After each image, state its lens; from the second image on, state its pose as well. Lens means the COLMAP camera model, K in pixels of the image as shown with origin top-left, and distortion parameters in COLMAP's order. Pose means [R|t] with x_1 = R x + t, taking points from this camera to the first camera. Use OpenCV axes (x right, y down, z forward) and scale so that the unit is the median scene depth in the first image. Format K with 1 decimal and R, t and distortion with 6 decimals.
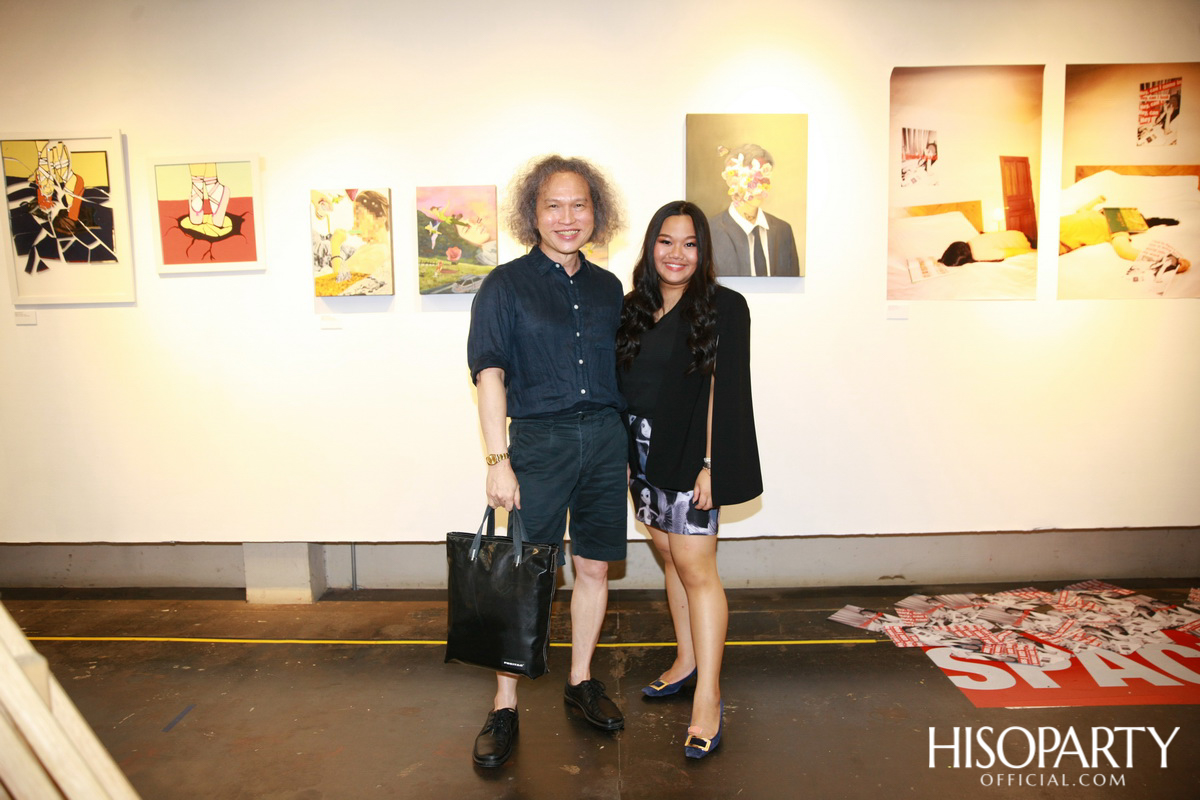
lens RADIAL K [[839.6, 0, 604.5], [0, 839.6, 403.4], [0, 0, 1]] dist [-0.111481, 0.088282]
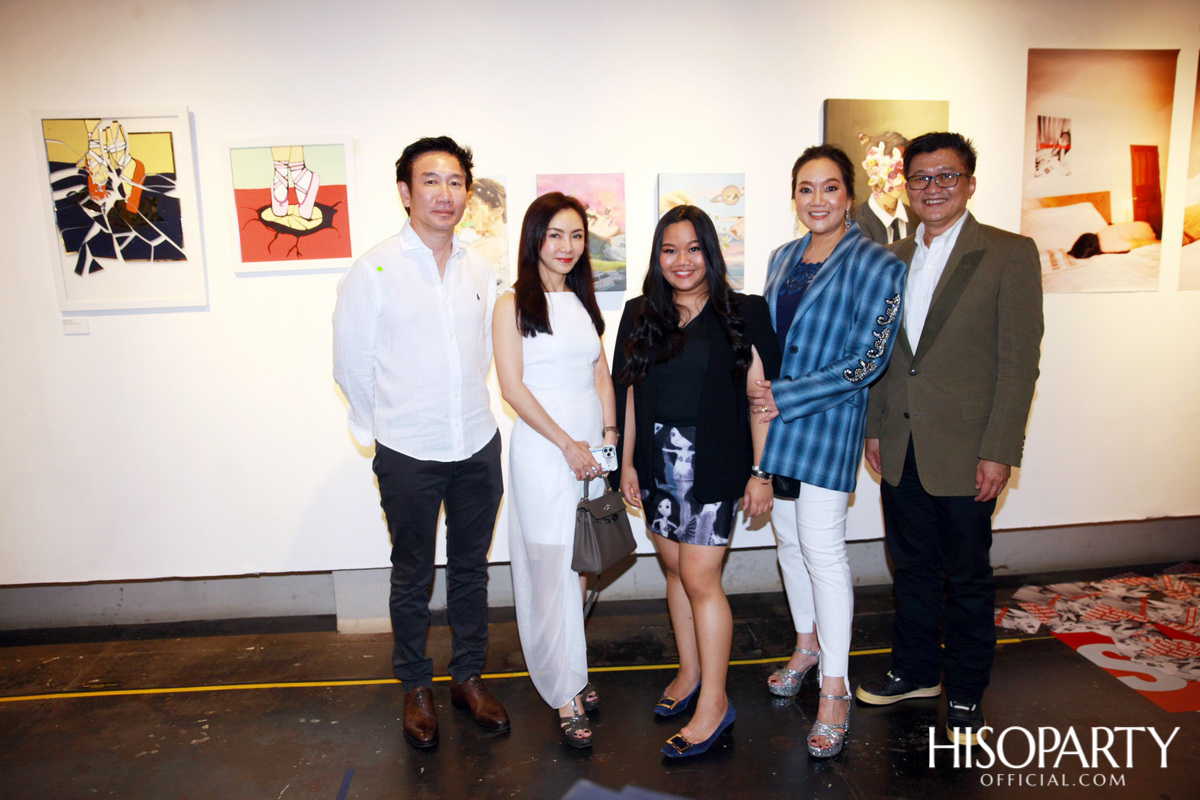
lens RADIAL K [[839.6, 0, 603.6], [0, 839.6, 406.6], [0, 0, 1]] dist [-0.111481, 0.088282]
pose [[0.994608, -0.028055, 0.099838, -0.250459], [0.023548, 0.998662, 0.046040, -0.048008], [-0.100996, -0.043441, 0.993938, 0.080015]]
